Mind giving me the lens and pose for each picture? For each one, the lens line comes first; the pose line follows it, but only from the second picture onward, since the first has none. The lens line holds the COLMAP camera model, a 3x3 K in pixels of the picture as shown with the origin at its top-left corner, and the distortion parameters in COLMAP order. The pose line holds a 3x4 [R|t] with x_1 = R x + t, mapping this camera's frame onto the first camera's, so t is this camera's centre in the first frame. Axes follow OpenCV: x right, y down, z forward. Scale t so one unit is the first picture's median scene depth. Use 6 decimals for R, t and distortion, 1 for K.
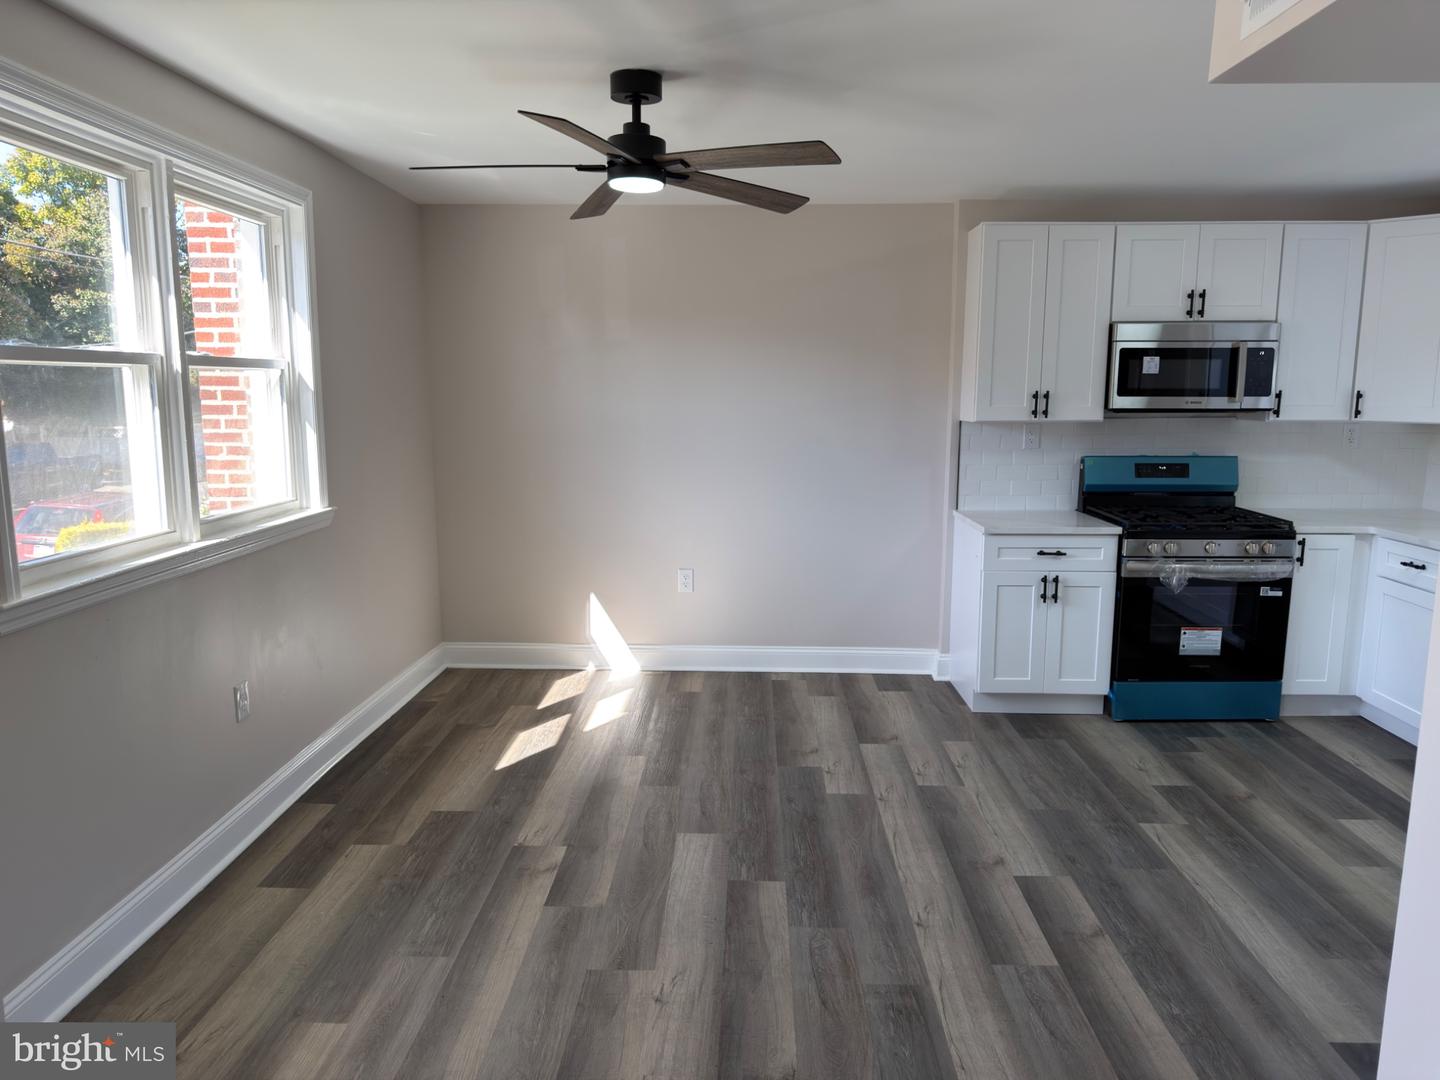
lens RADIAL K [[1014.3, 0, 716.1], [0, 1014.3, 541.9], [0, 0, 1]] dist [0.080176, -0.122734]
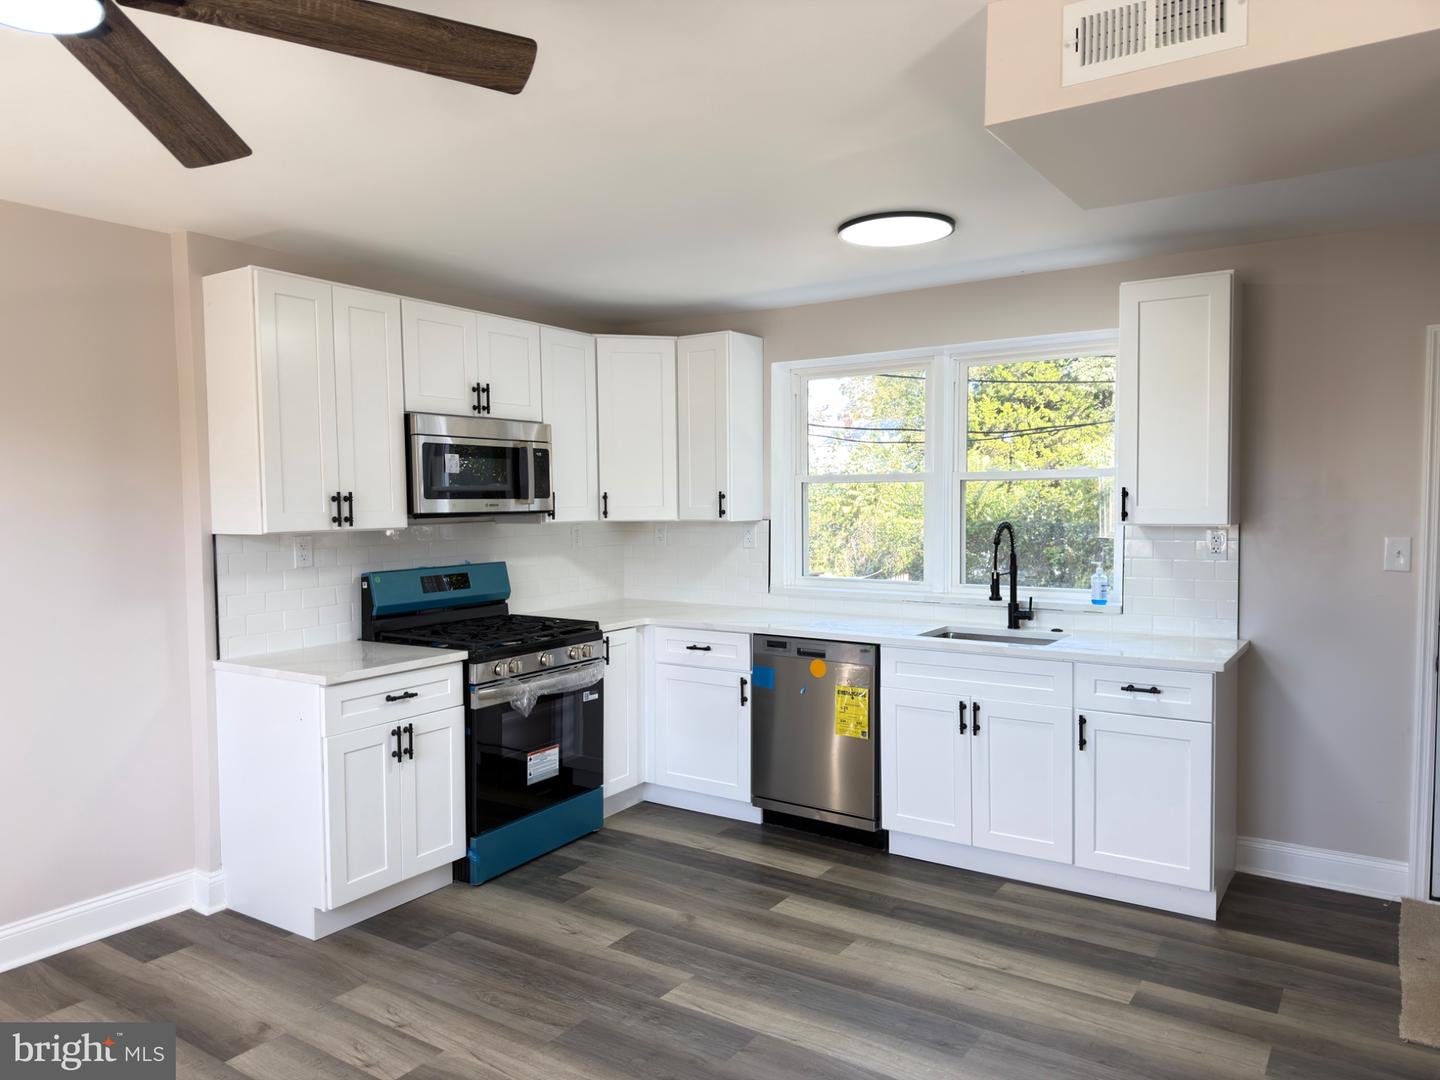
lens RADIAL K [[1004.5, 0, 712.1], [0, 1004.5, 539.7], [0, 0, 1]] dist [0.077666, -0.119285]
pose [[0.536971, -0.041827, 0.842563, -0.189819], [0.142113, 0.988981, -0.041473, -0.041238], [-0.831545, 0.142009, 0.536998, 0.368335]]
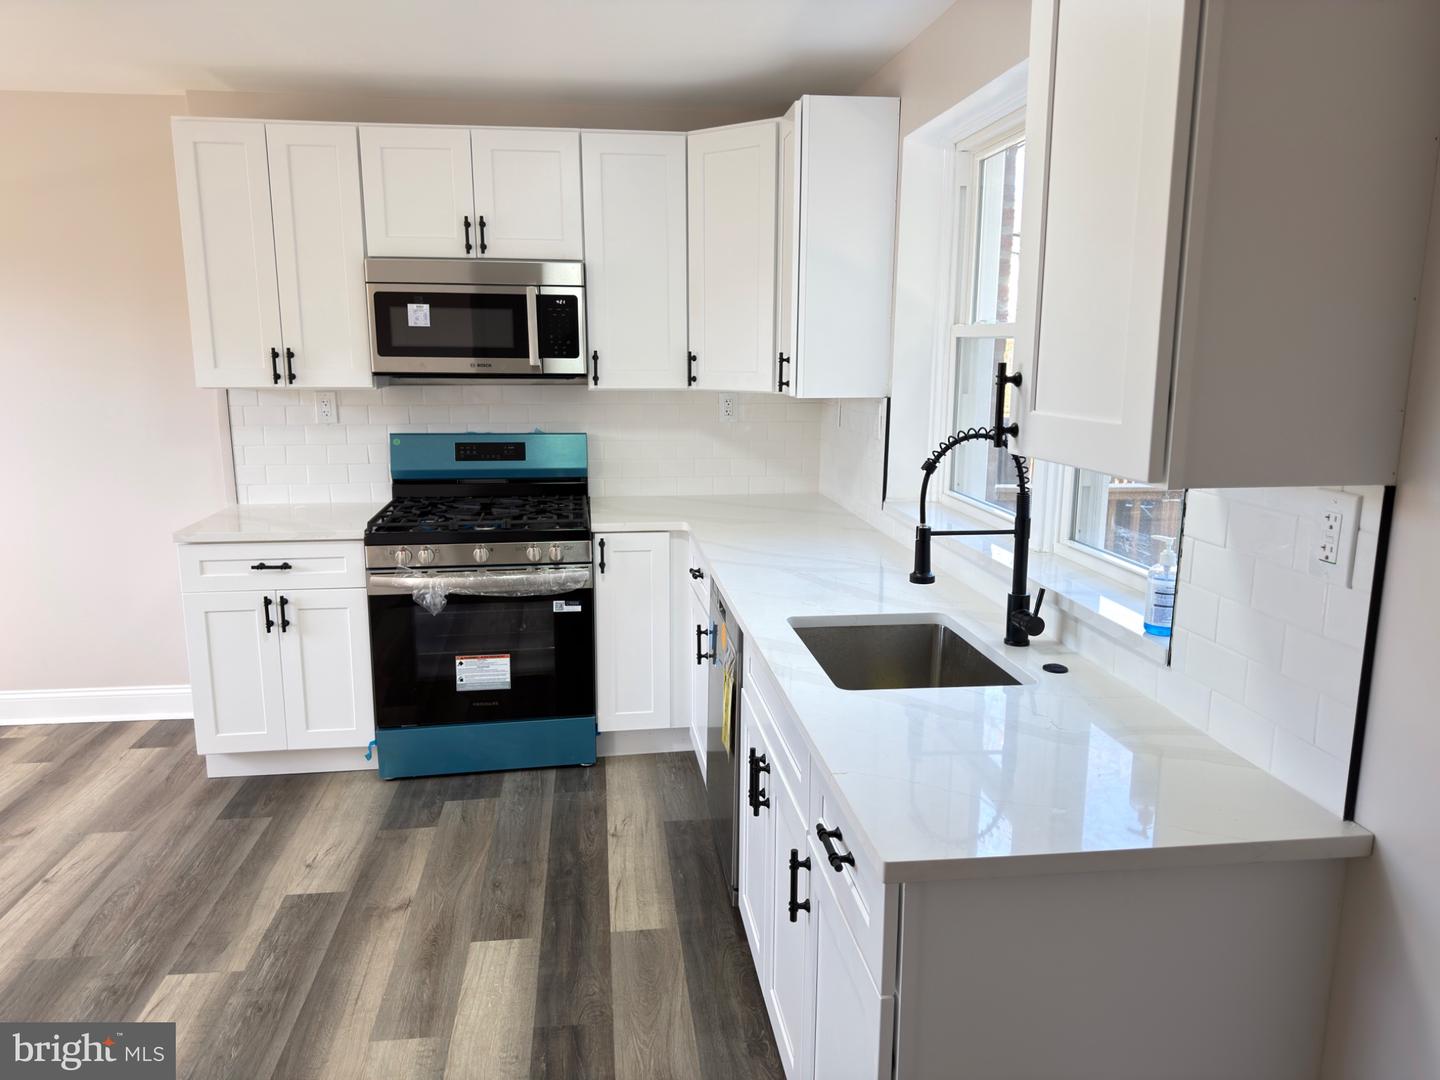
lens RADIAL K [[997.8, 0, 715.4], [0, 997.8, 548.4], [0, 0, 1]] dist [0.083470, -0.115450]
pose [[0.987787, -0.027927, 0.153289, 0.531787], [0.022090, 0.998970, 0.039647, -0.023977], [-0.154239, -0.035776, 0.987386, 0.222474]]
